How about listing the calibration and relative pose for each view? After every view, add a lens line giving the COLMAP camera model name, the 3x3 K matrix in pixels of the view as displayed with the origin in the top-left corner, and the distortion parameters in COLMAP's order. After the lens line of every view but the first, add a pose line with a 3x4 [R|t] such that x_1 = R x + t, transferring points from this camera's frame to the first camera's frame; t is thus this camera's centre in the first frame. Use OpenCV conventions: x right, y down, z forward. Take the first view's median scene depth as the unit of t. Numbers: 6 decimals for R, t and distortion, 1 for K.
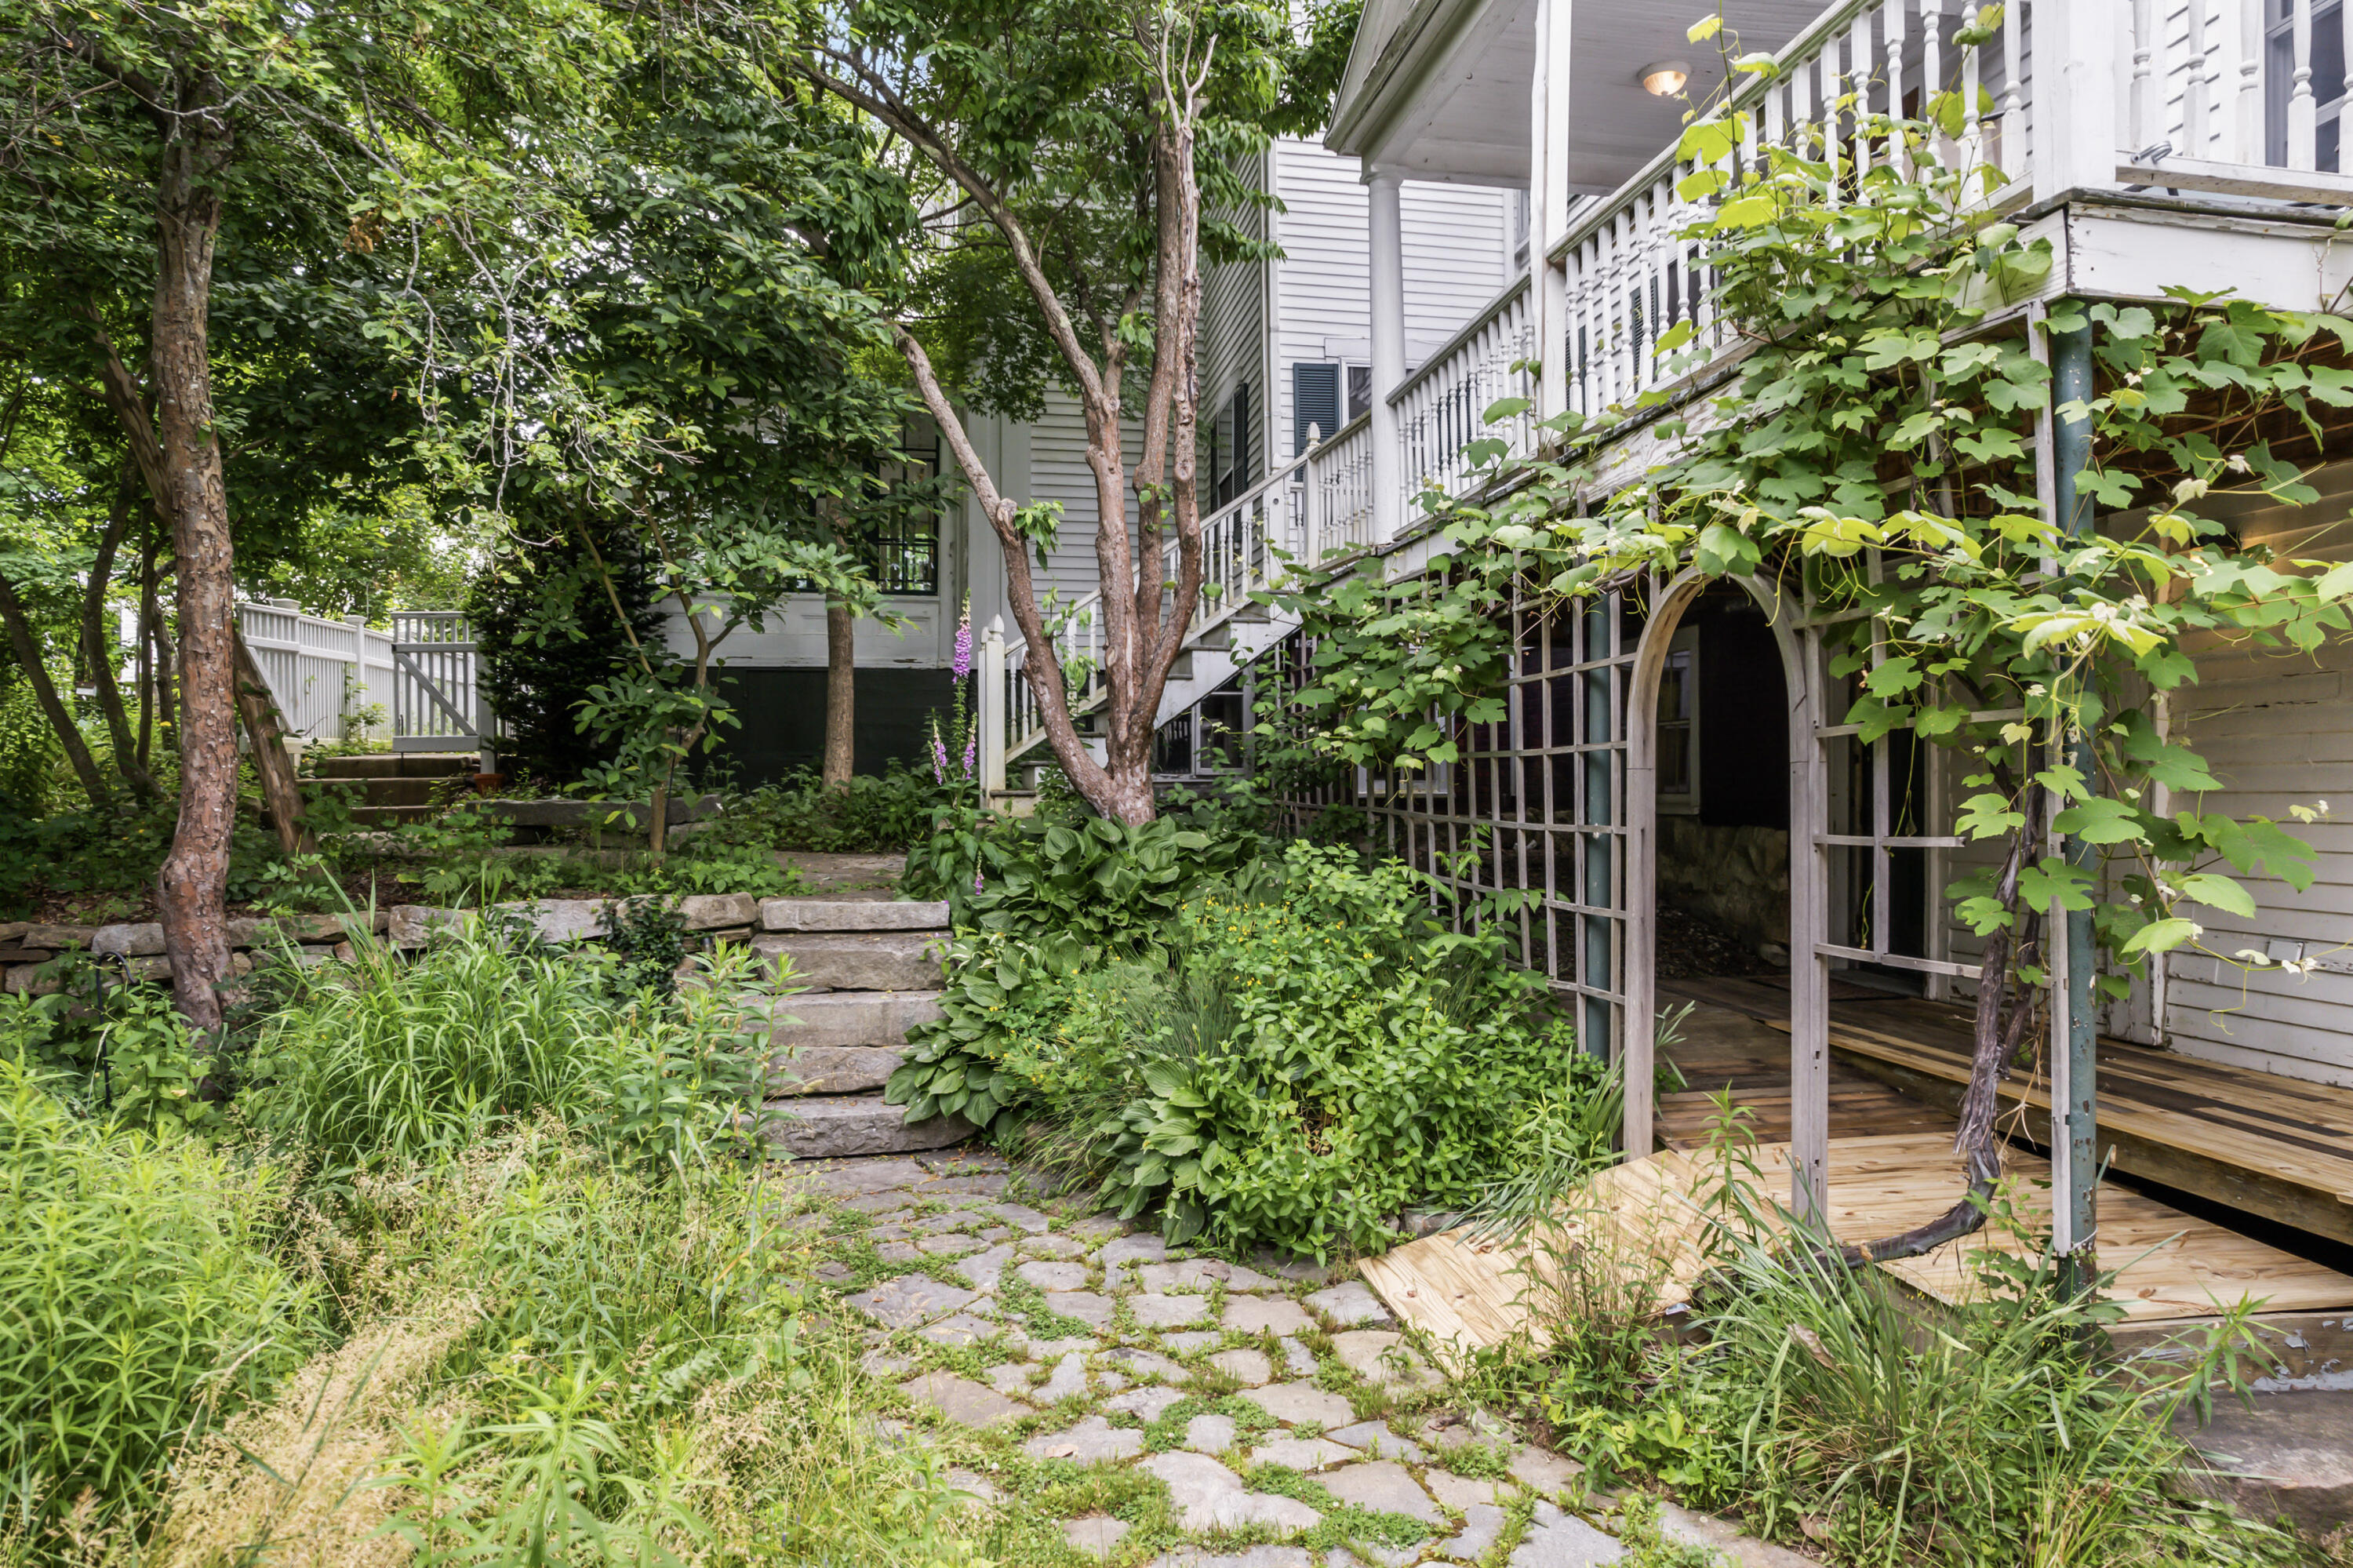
lens RADIAL K [[1531.2, 0, 1179.5], [0, 1531.2, 782.2], [0, 0, 1]] dist [-0.049234, 0.001589]
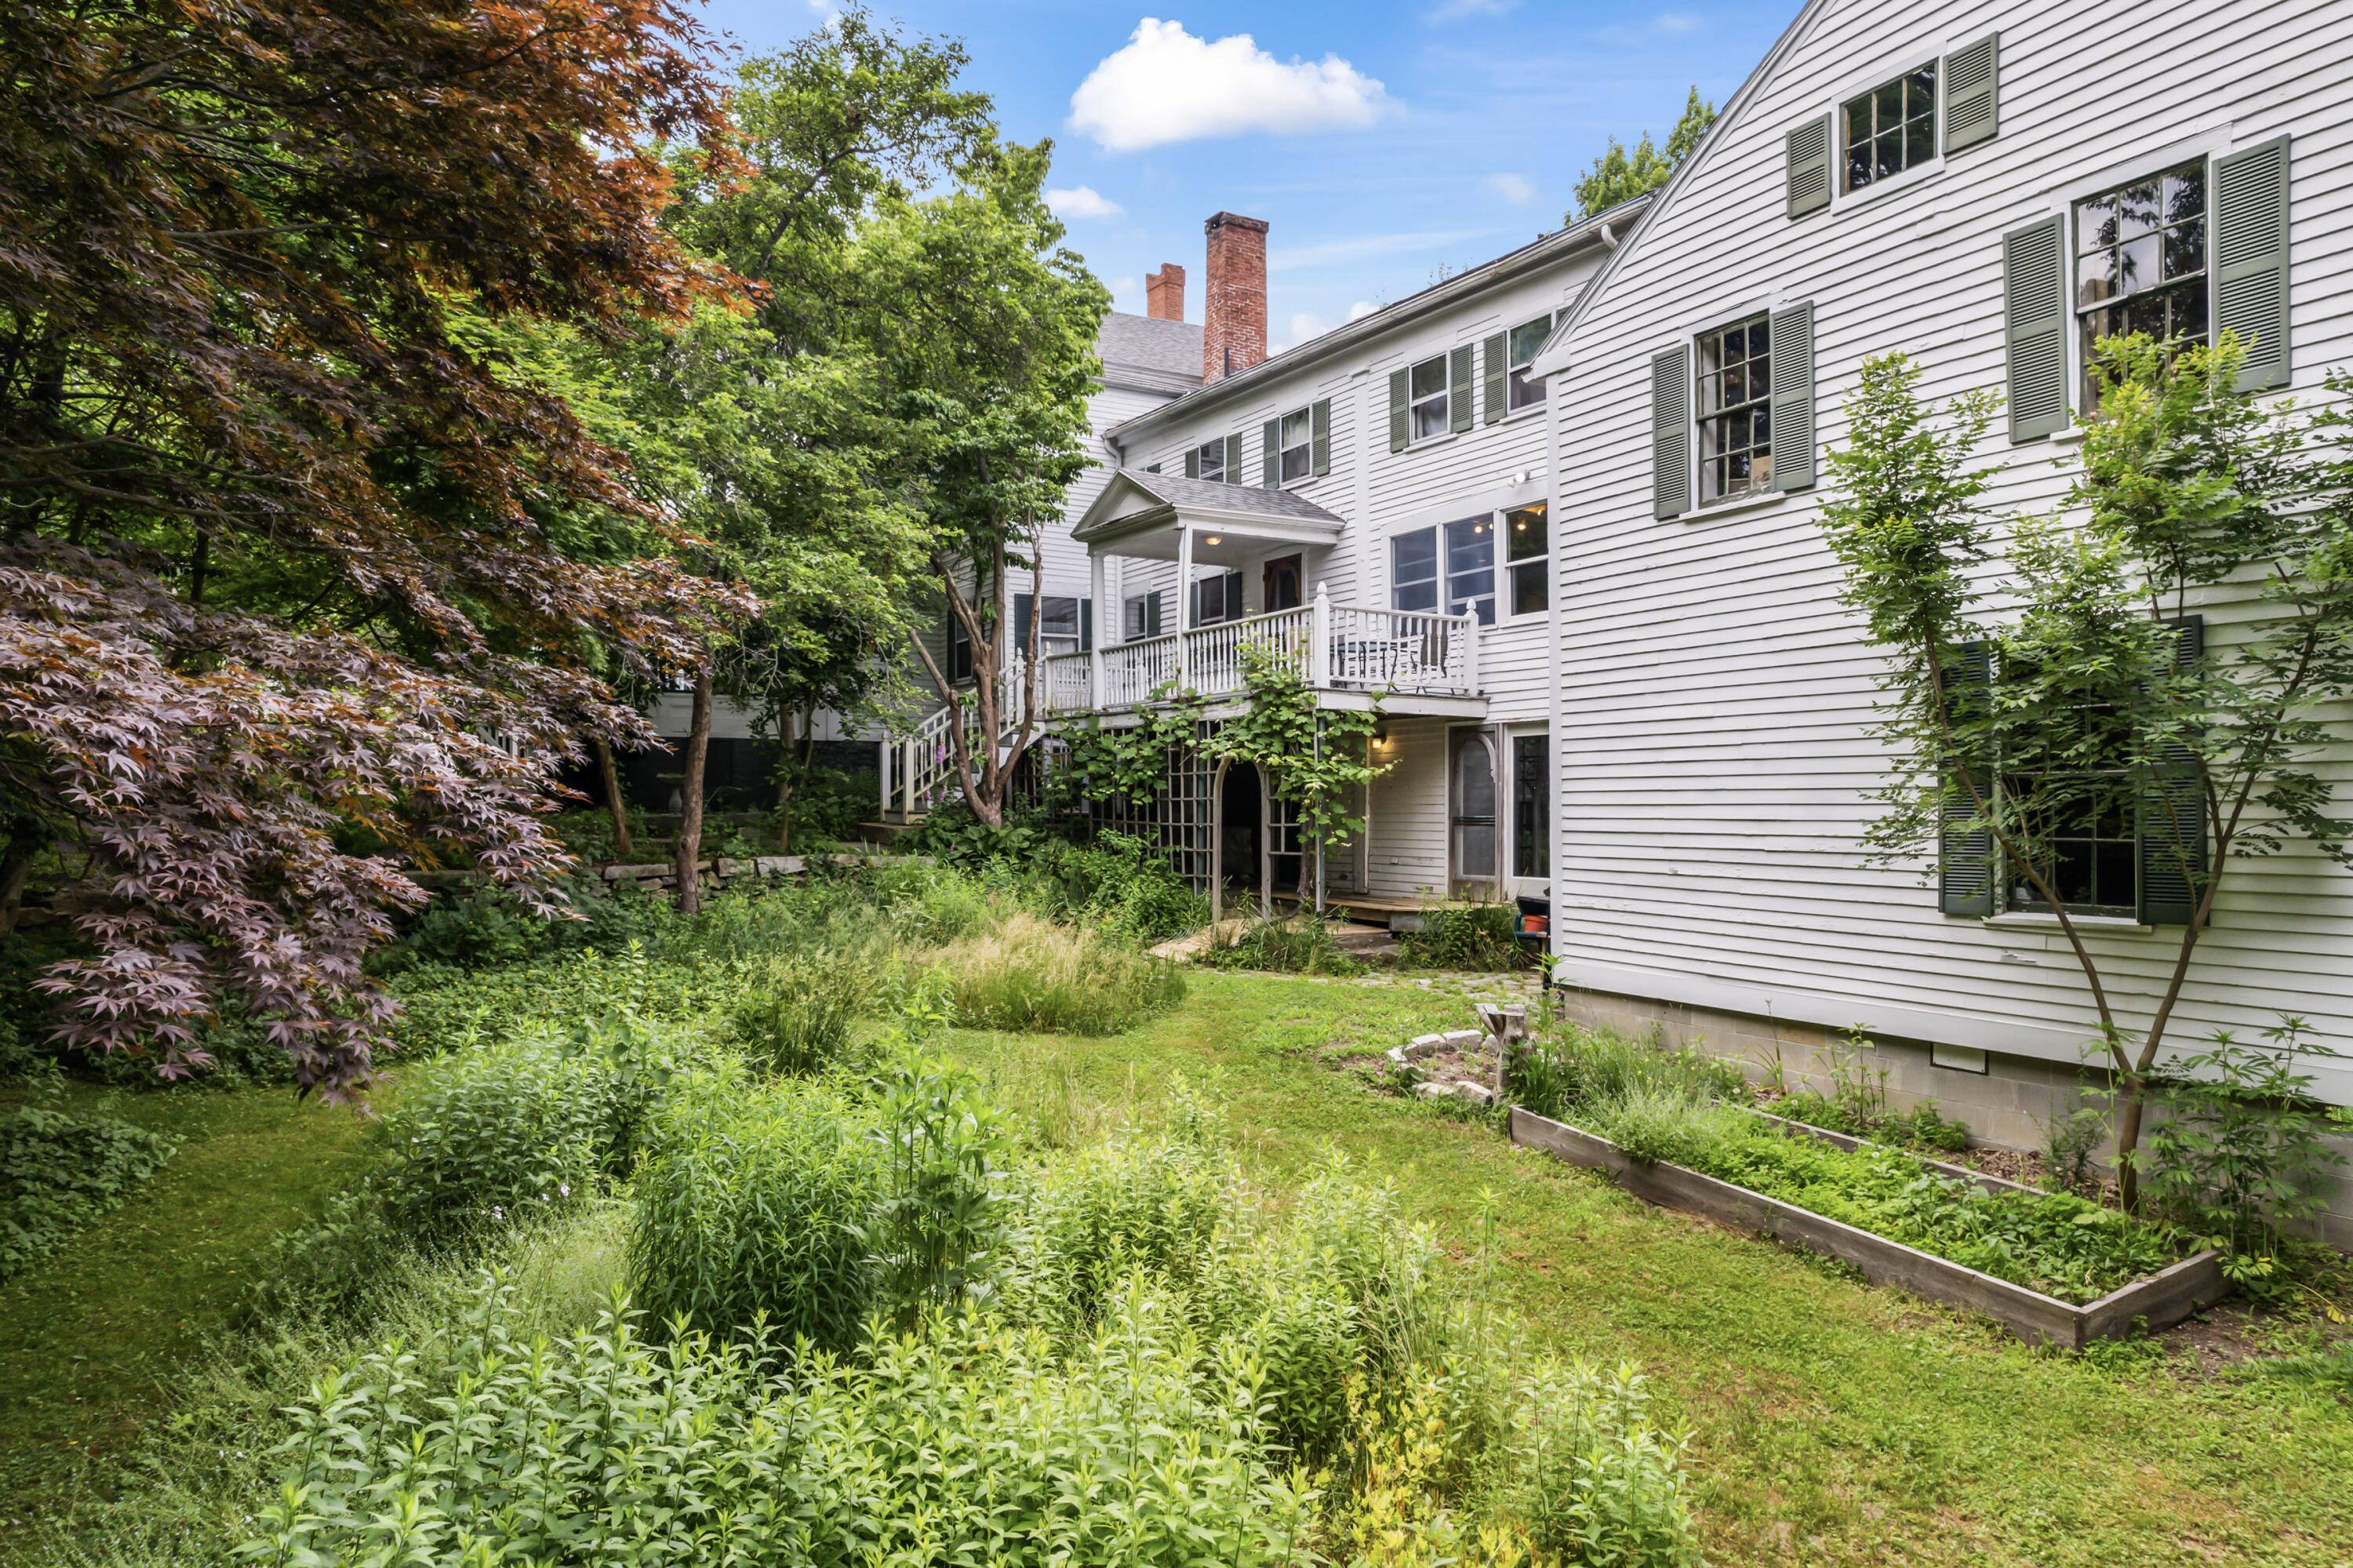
lens RADIAL K [[1531.2, 0, 1175.4], [0, 1531.2, 789.9], [0, 0, 1]] dist [-0.049234, 0.001589]
pose [[0.939314, 0.008255, 0.342959, -1.254368], [-0.005912, 0.999951, -0.007878, -0.022577], [-0.343008, 0.005372, 0.939317, -2.843456]]
